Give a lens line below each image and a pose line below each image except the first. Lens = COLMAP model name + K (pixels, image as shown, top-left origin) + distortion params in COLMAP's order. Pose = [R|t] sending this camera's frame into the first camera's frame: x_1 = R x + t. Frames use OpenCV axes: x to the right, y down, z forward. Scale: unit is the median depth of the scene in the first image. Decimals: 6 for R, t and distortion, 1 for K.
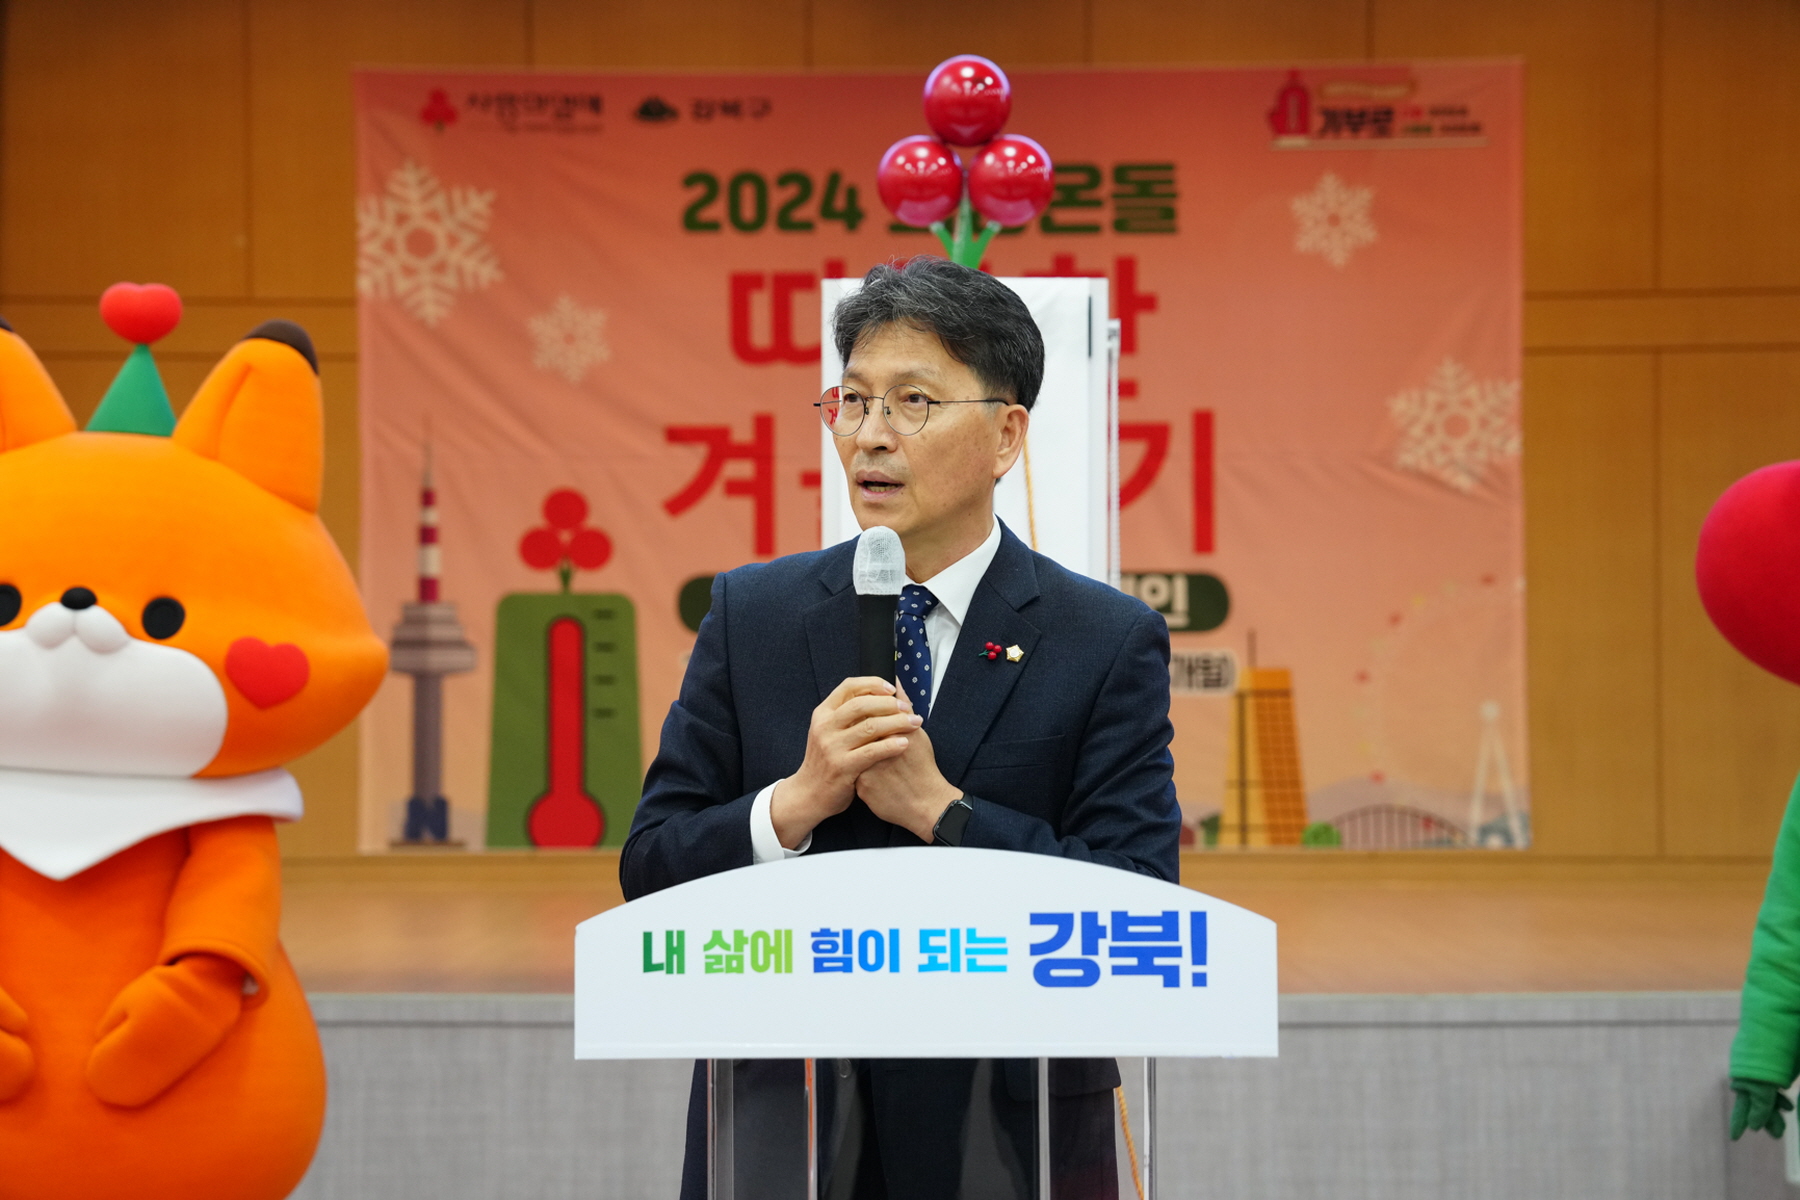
lens RADIAL K [[3382.5, 0, 886.2], [0, 3382.5, 623.5], [0, 0, 1]] dist [0.314037, 0.000000]
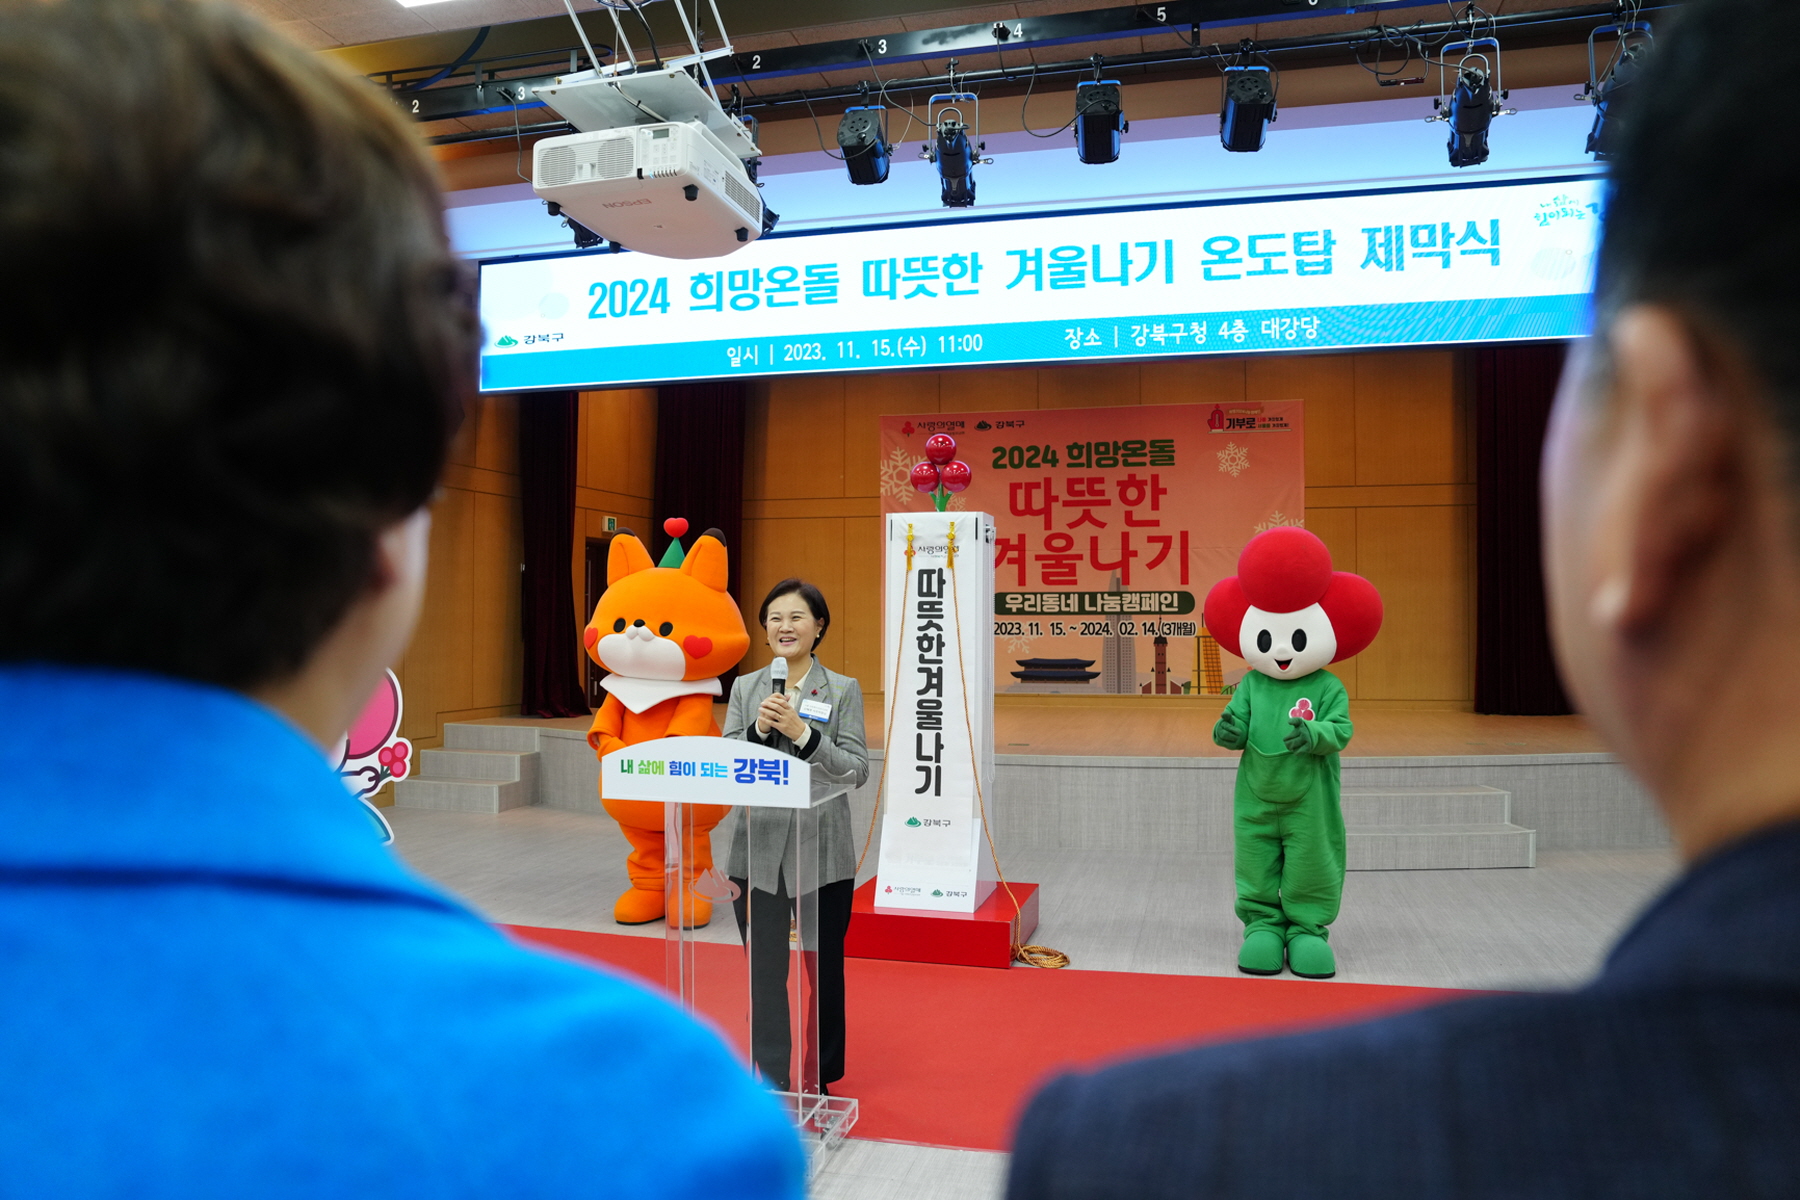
lens RADIAL K [[1255.3, 0, 875.8], [0, 1255.3, 605.8], [0, 0, 1]] dist [-0.097666, 0.072377]
pose [[0.968377, 0.001374, -0.249487, 0.103257], [0.001385, 0.999940, 0.010882, -0.014786], [0.249487, -0.010883, 0.968317, -0.012900]]
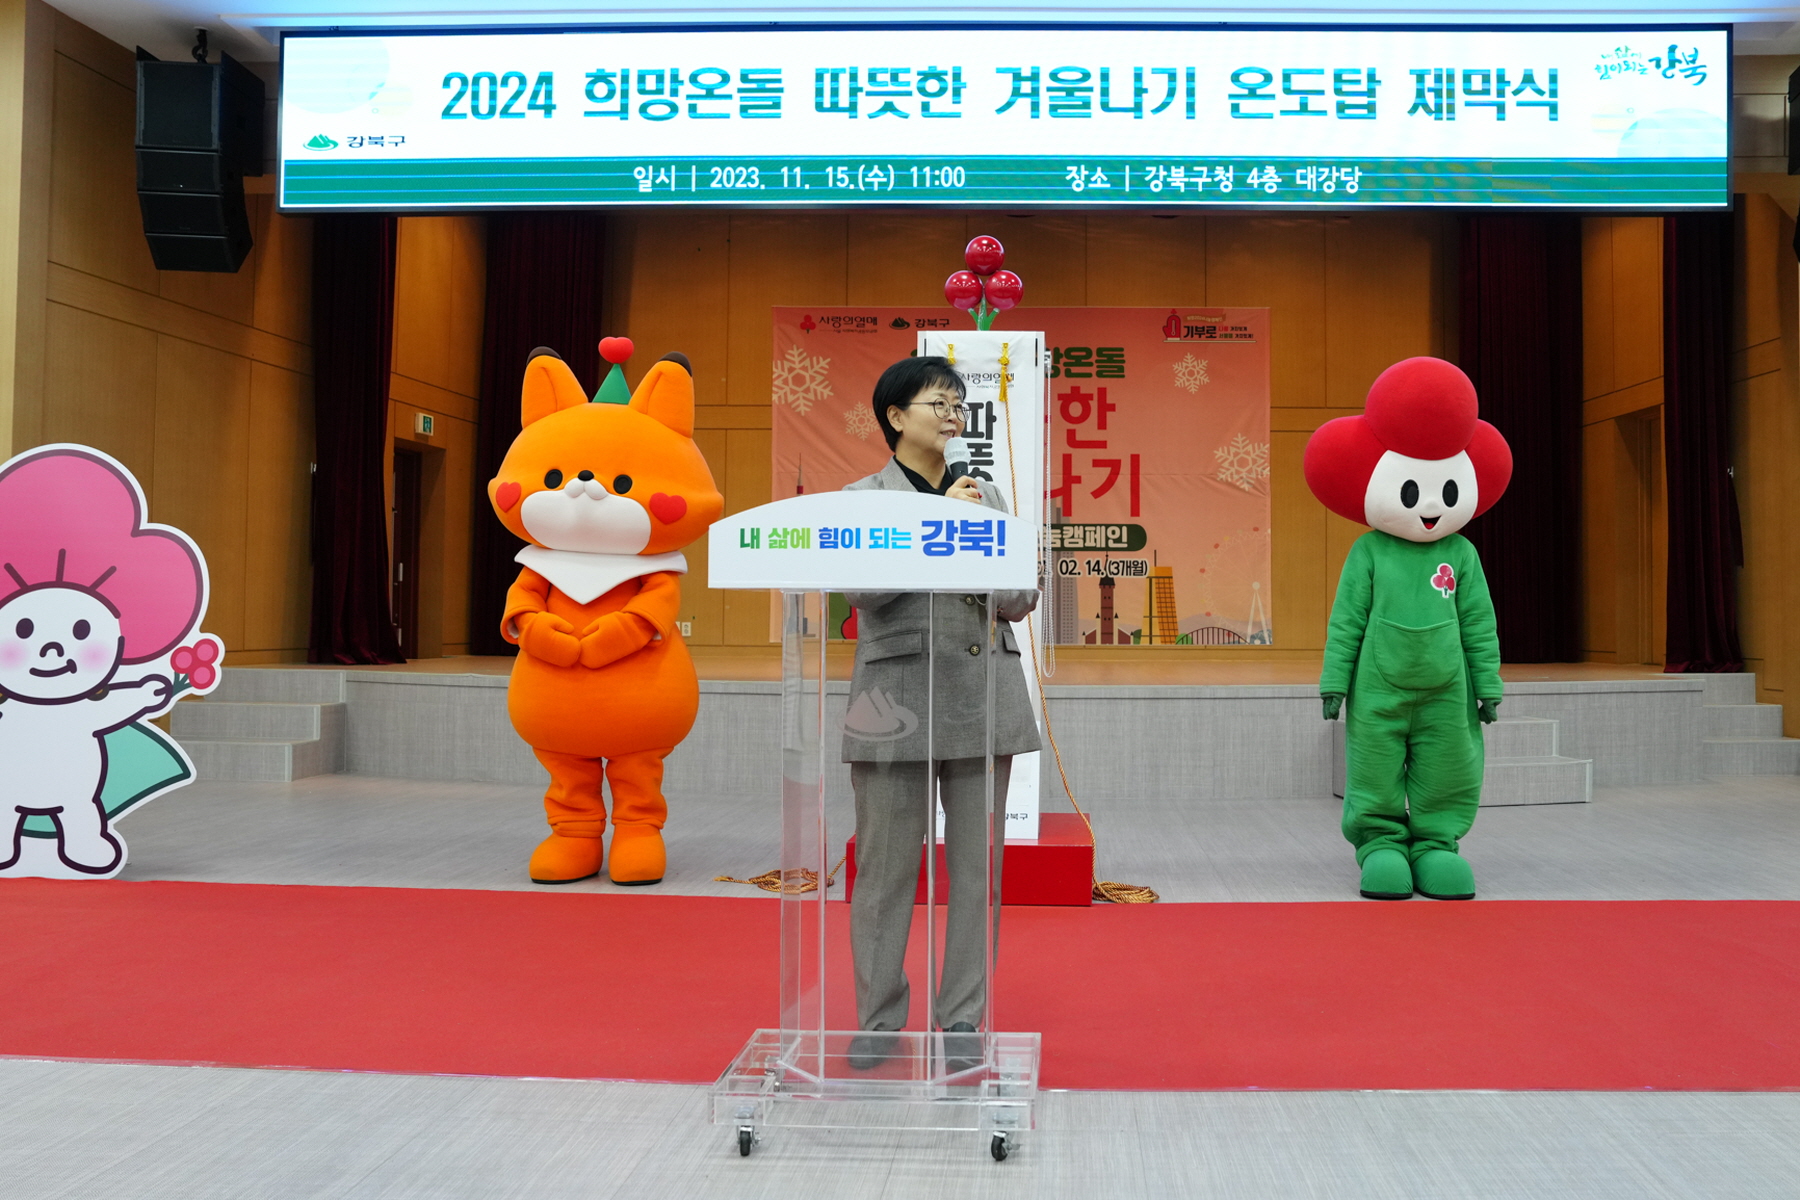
lens RADIAL K [[1437.9, 0, 1018.5], [0, 1437.9, 581.0], [0, 0, 1]] dist [-0.055807, 0.009162]
pose [[0.999888, 0.009918, -0.011218, 0.026119], [-0.009980, 0.999936, -0.005417, 0.029436], [0.011164, 0.005528, 0.999922, 0.025196]]
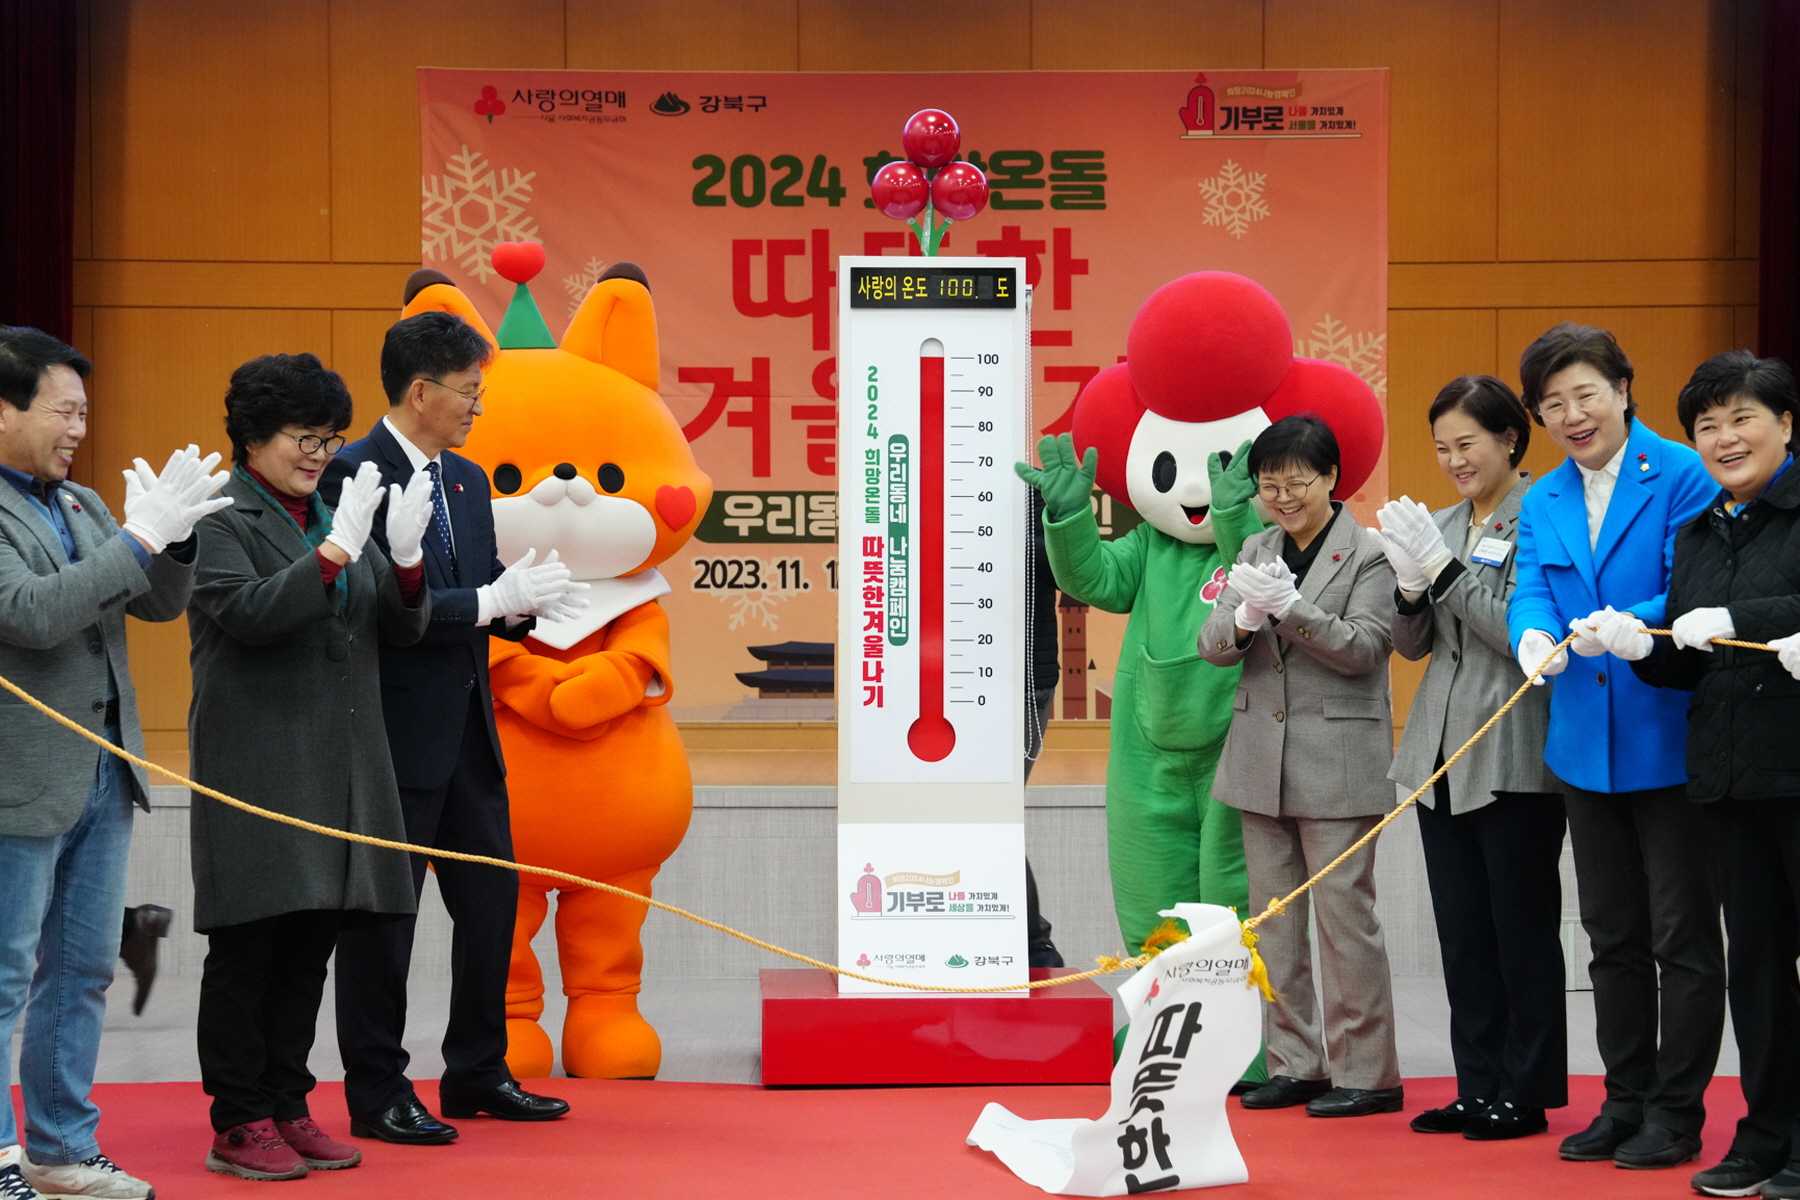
lens RADIAL K [[3528.7, 0, 911.9], [0, 3528.7, 573.1], [0, 0, 1]] dist [0.349297, 0.000000]
pose [[0.999811, 0.002666, 0.019254, -0.006574], [-0.002557, 0.999981, -0.005650, 0.021462], [-0.019269, 0.005599, 0.999799, -0.252852]]
